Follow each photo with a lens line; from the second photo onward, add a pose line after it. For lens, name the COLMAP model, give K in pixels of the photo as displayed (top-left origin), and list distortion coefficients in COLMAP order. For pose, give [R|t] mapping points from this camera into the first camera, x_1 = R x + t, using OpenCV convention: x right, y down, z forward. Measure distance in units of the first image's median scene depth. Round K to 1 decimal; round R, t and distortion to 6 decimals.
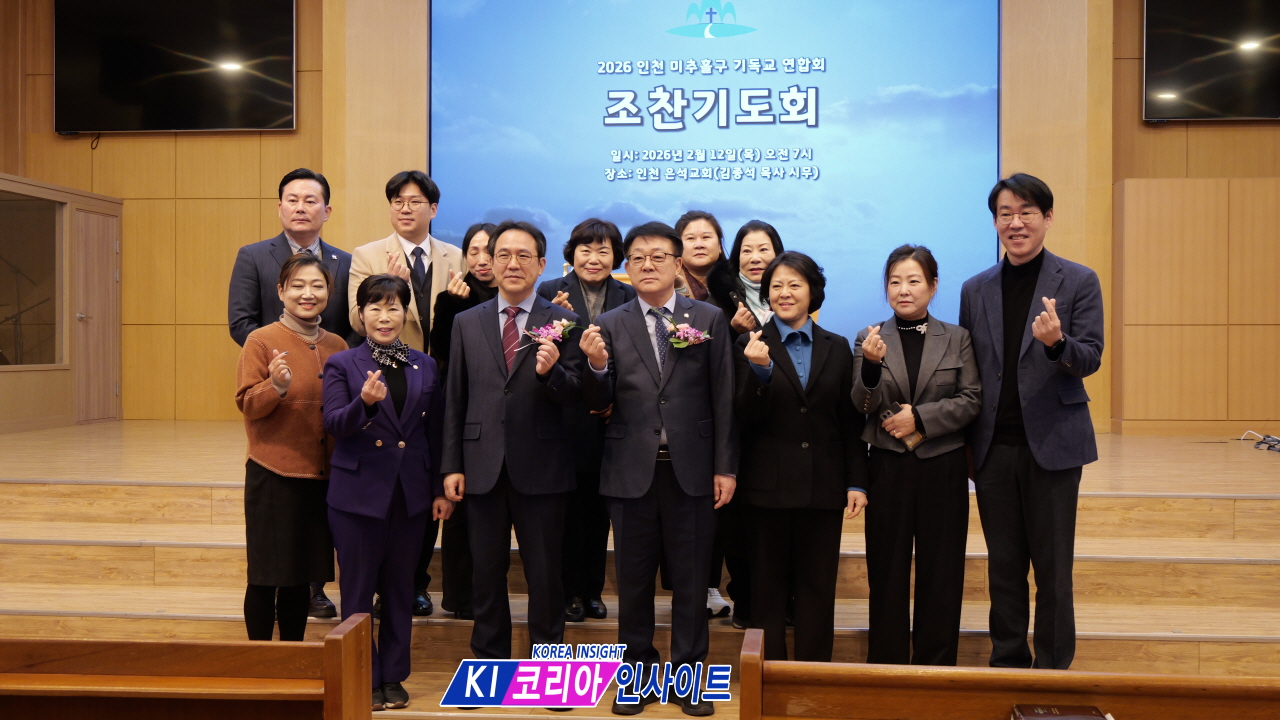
lens RADIAL K [[1395.7, 0, 640.2], [0, 1395.7, 356.9], [0, 0, 1]] dist [-0.010107, 0.000000]
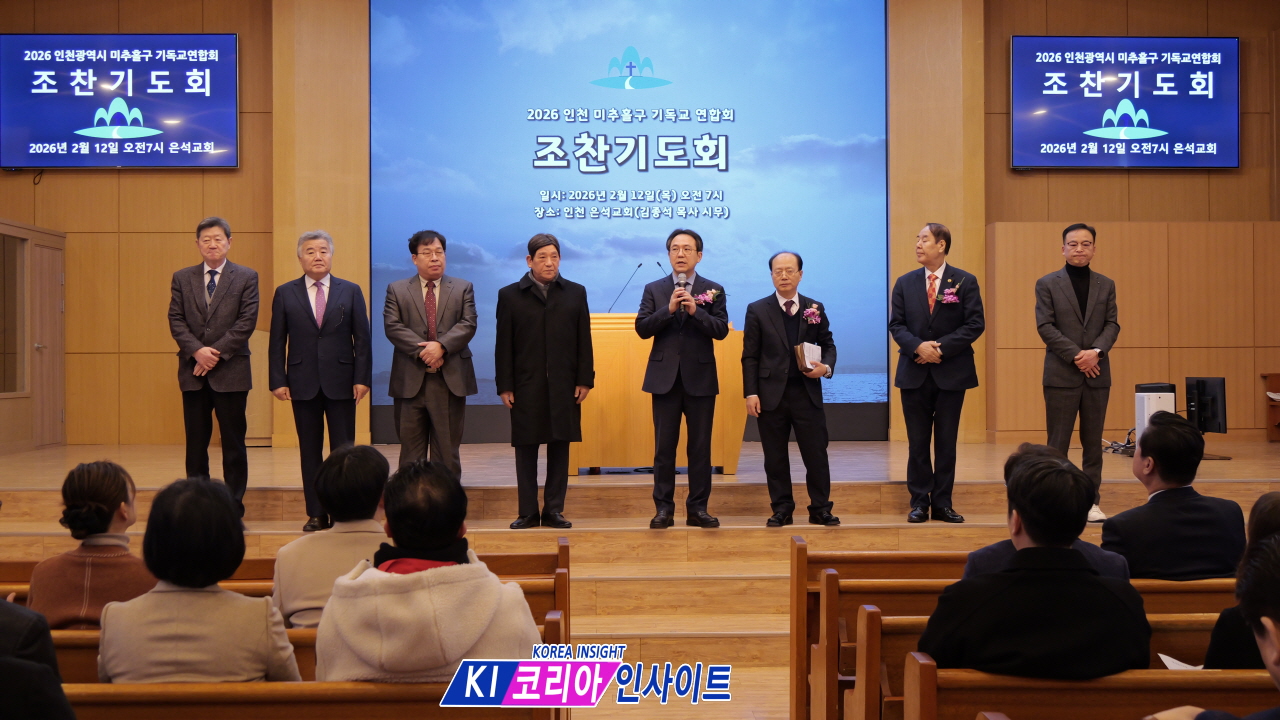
lens RADIAL K [[1700.6, 0, 640.0], [0, 1700.6, 361.8], [0, 0, 1]] dist [0.027519, 0.000000]
pose [[0.992000, -0.008816, 0.125928, -0.113305], [0.009628, 0.999937, -0.005840, -0.005506], [-0.125868, 0.007006, 0.992022, -0.332753]]
